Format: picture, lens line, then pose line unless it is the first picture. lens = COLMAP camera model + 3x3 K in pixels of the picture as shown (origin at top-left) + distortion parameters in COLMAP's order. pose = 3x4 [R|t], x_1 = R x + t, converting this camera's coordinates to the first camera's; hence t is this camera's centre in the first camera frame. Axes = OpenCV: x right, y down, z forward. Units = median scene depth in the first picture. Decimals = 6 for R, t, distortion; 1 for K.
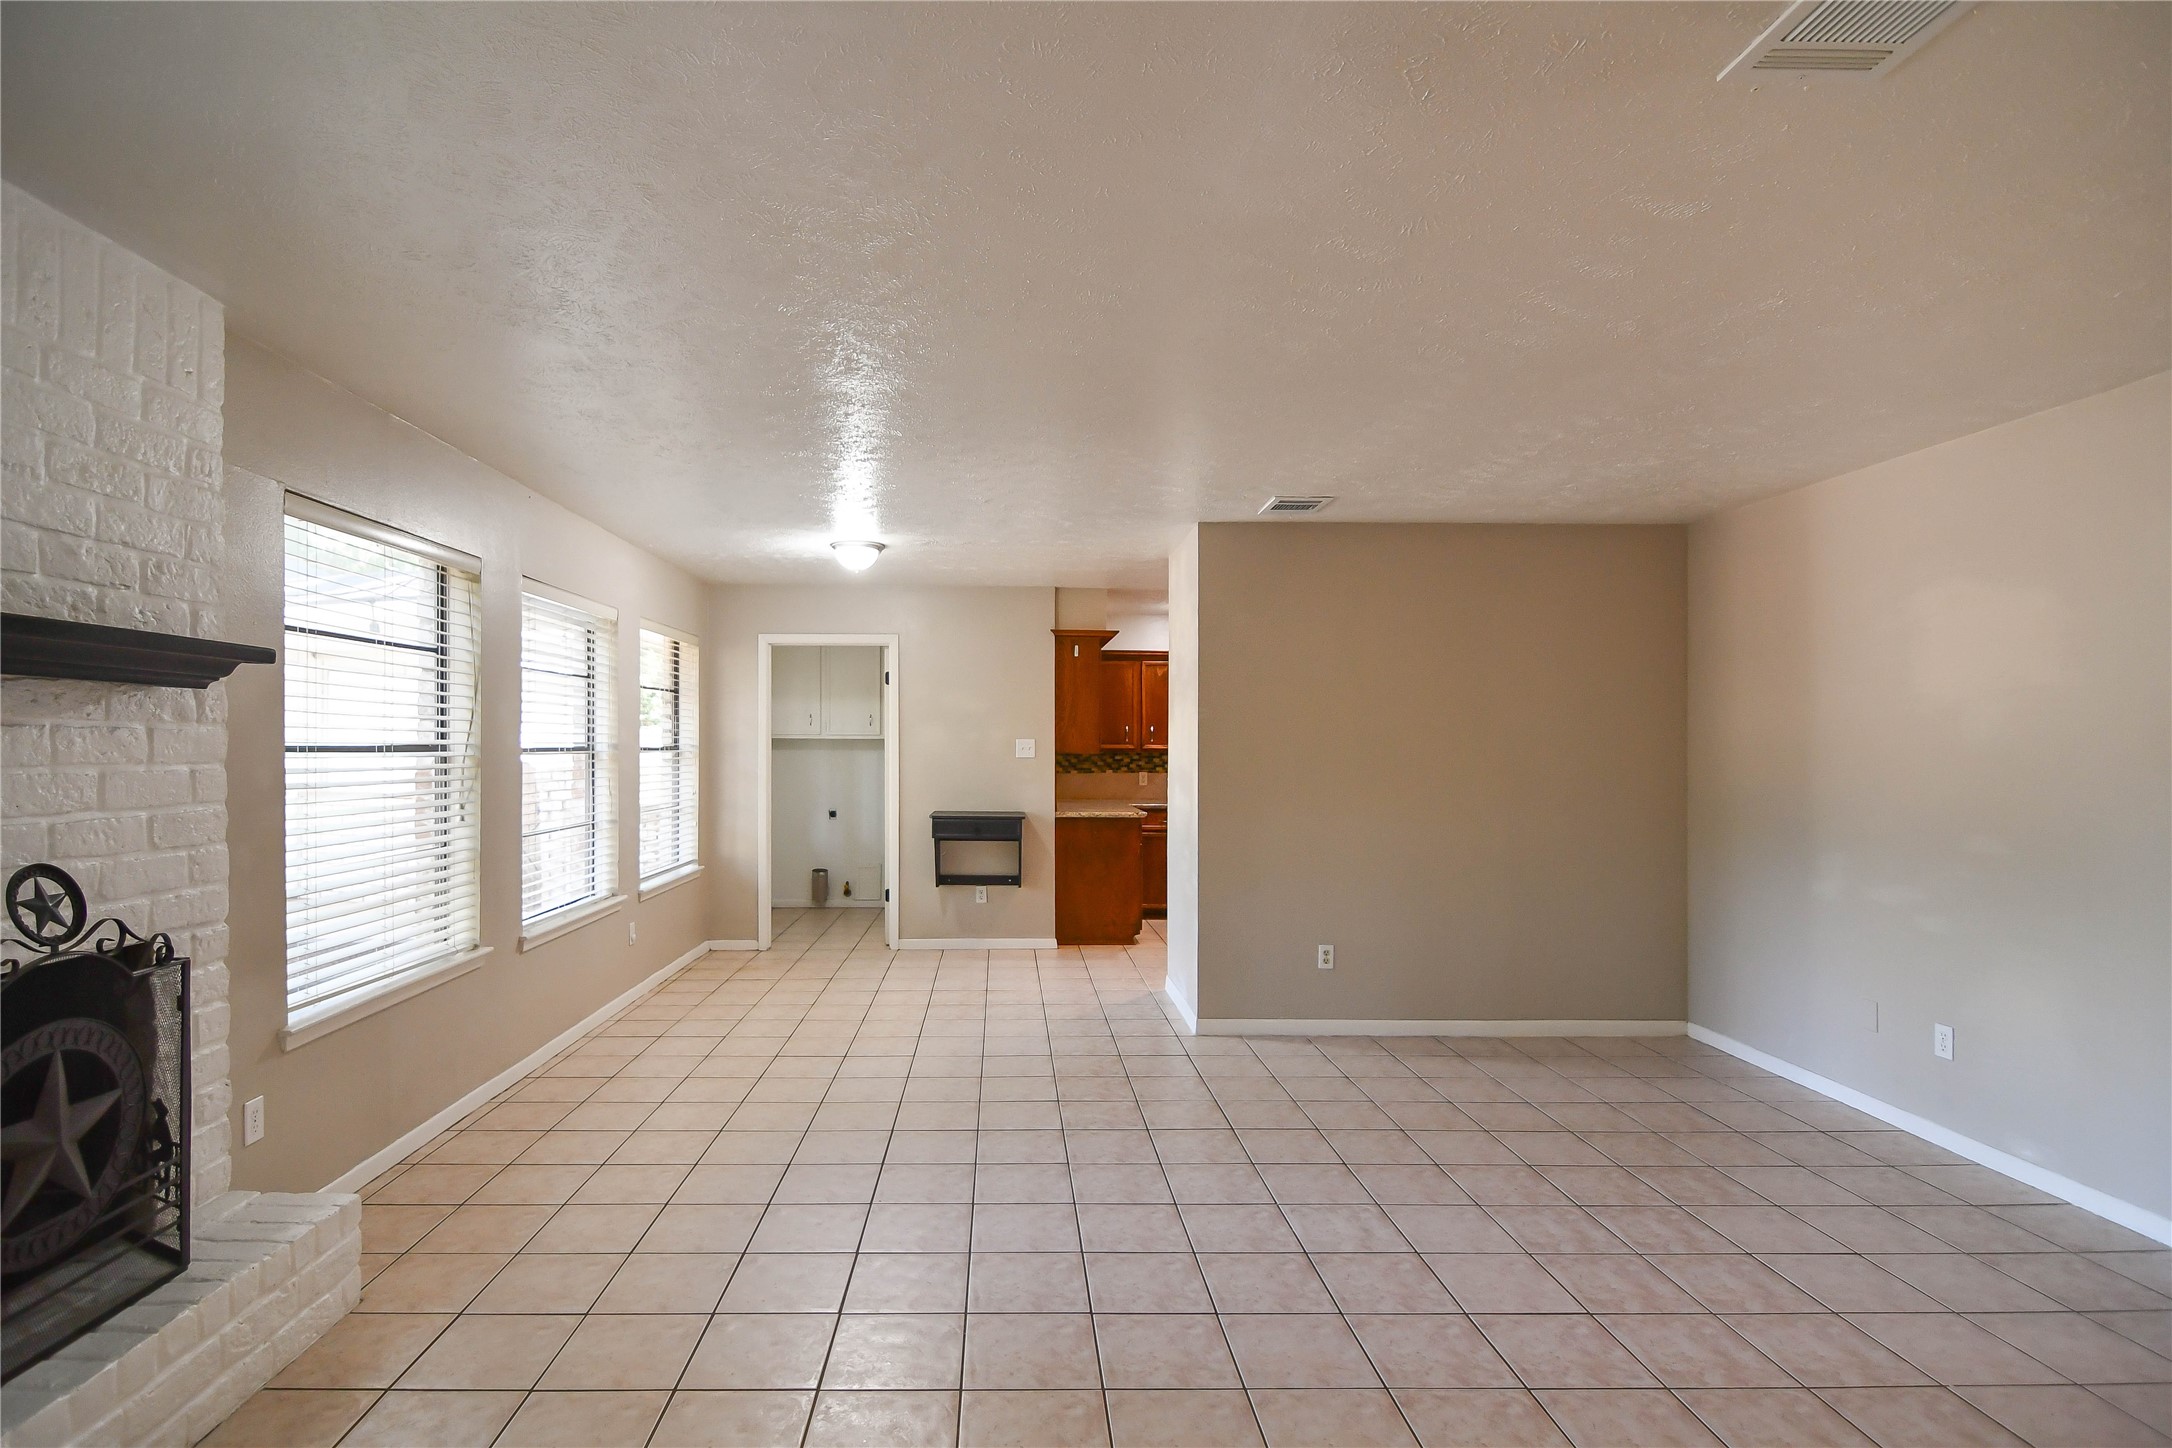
lens RADIAL K [[1031.6, 0, 1125.6], [0, 1031.6, 744.5], [0, 0, 1]] dist [0.028915, -0.026597]
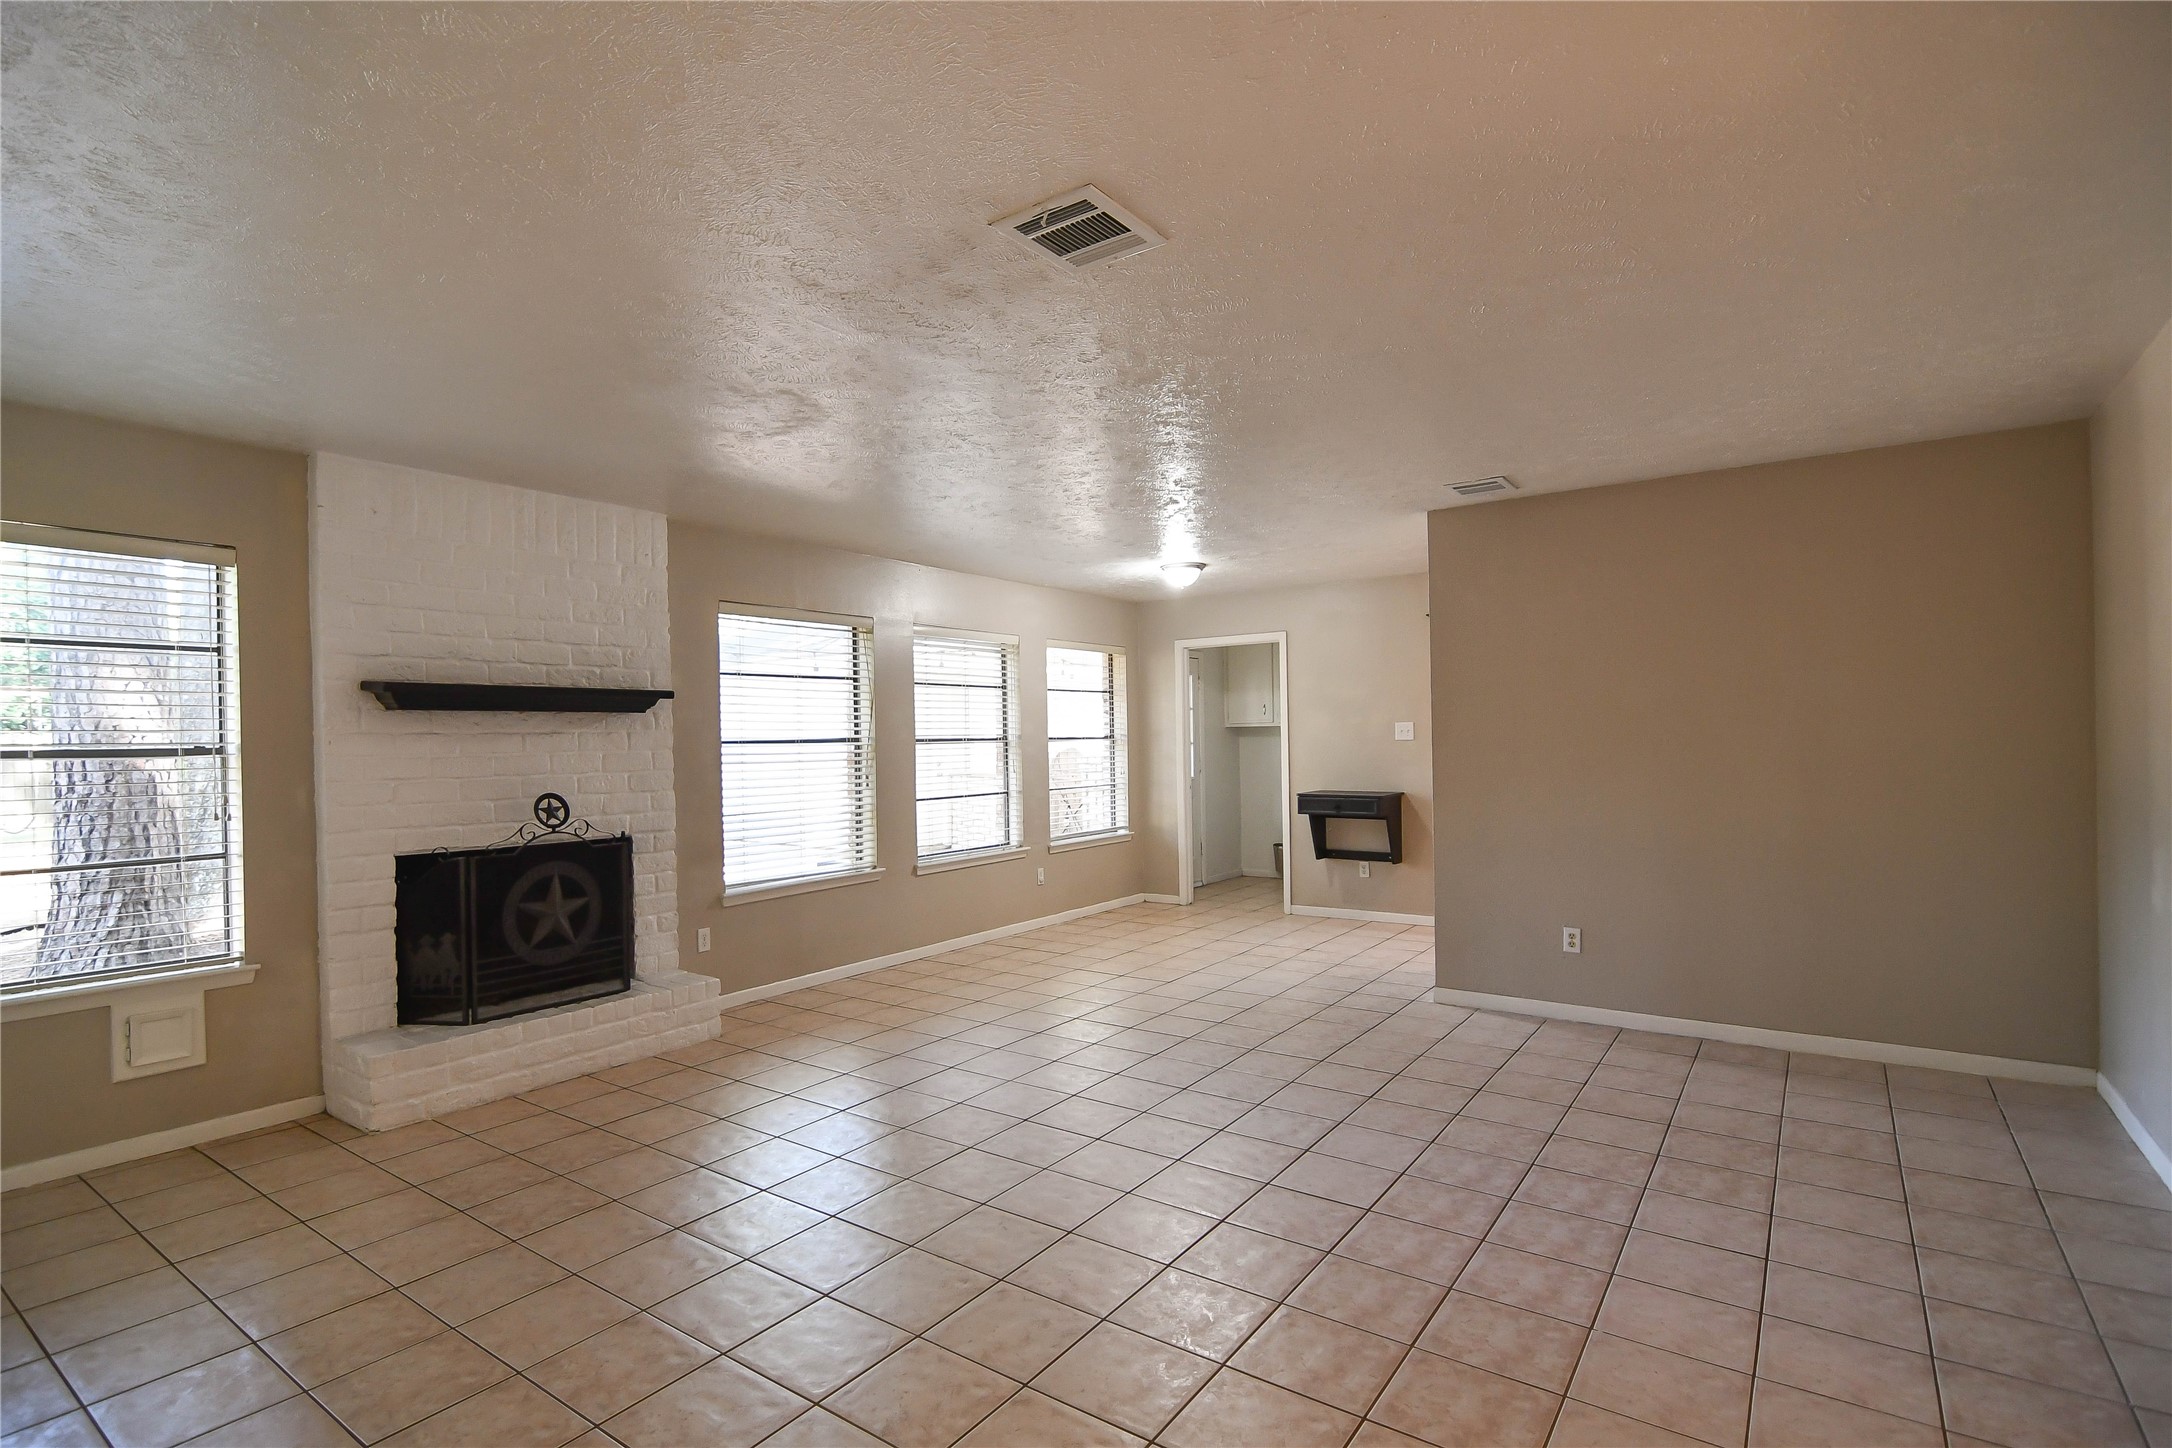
lens RADIAL K [[1042.7, 0, 1086.8], [0, 1042.7, 735.9], [0, 0, 1]] dist [0.000949, -0.000764]
pose [[0.804847, -0.020163, -0.593140, 0.492939], [0.022531, 0.999740, -0.003412, 0.008713], [0.593054, -0.010618, 0.805092, -0.064239]]
